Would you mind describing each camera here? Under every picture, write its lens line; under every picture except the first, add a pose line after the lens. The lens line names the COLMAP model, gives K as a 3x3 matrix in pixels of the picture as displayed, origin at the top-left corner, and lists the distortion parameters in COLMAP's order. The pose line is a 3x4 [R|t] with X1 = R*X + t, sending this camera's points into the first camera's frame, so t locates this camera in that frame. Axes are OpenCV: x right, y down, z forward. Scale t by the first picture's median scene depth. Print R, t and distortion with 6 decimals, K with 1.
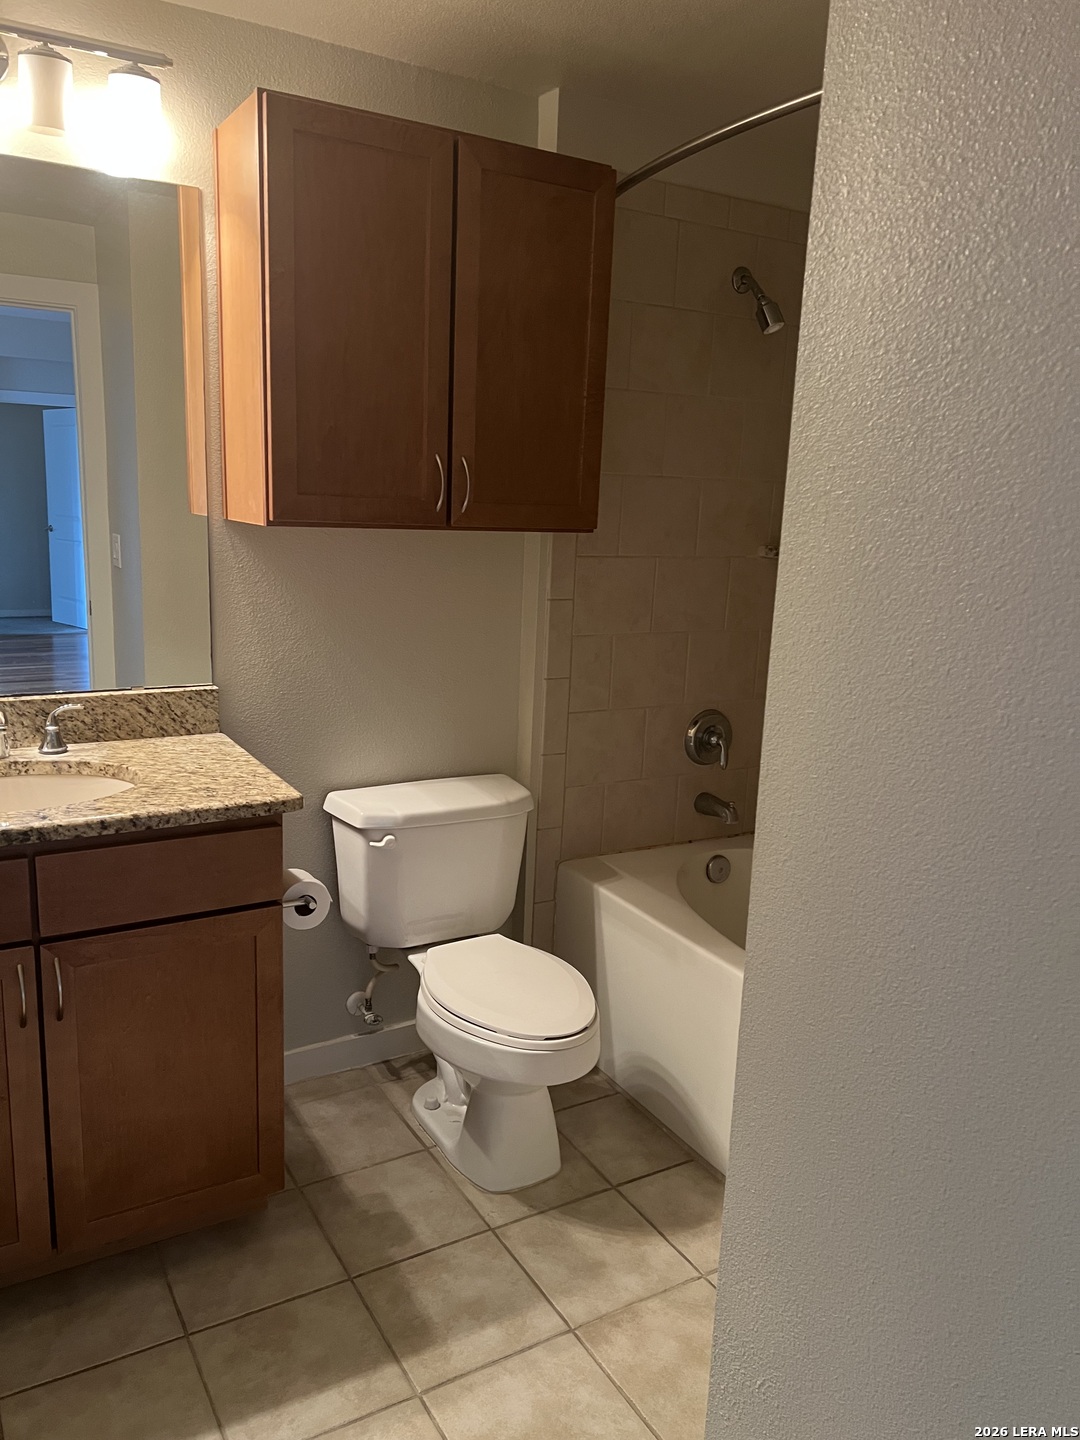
lens RADIAL K [[1096.5, 0, 539.0], [0, 1096.5, 728.6], [0, 0, 1]] dist [0.068022, -0.079252]
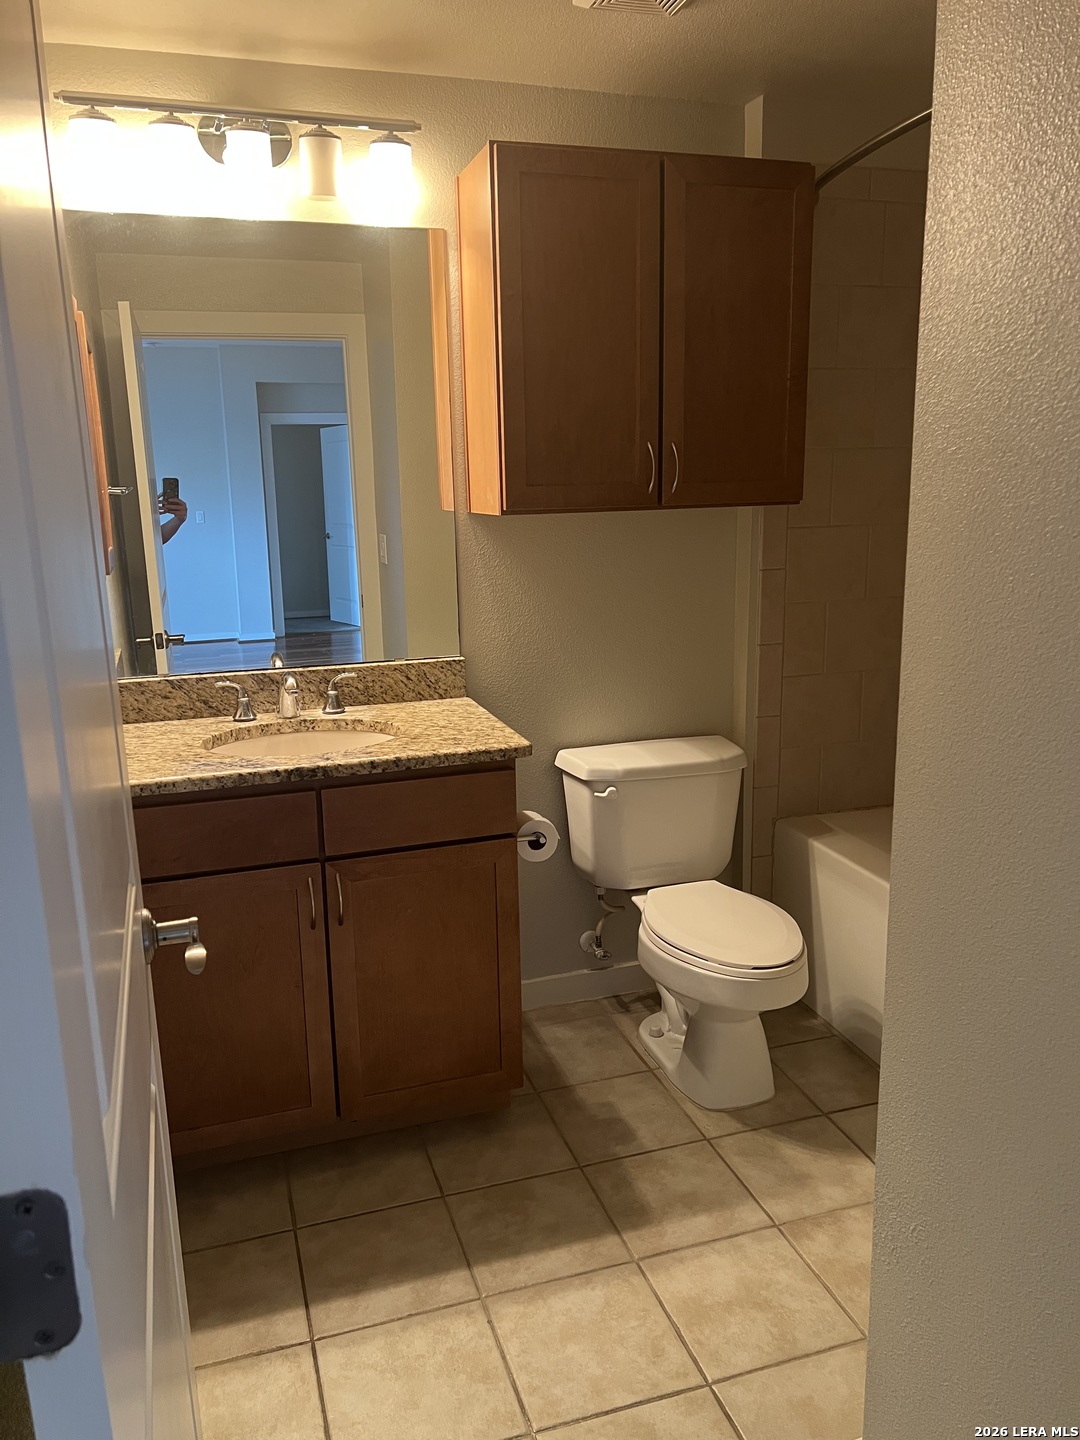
lens RADIAL K [[1089.0, 0, 548.8], [0, 1089.0, 712.8], [0, 0, 1]] dist [0.083020, -0.090114]
pose [[0.976302, -0.011969, -0.216082, 0.049089], [0.011001, 0.999923, -0.005681, 0.033554], [0.216134, 0.003169, 0.976359, -0.115239]]
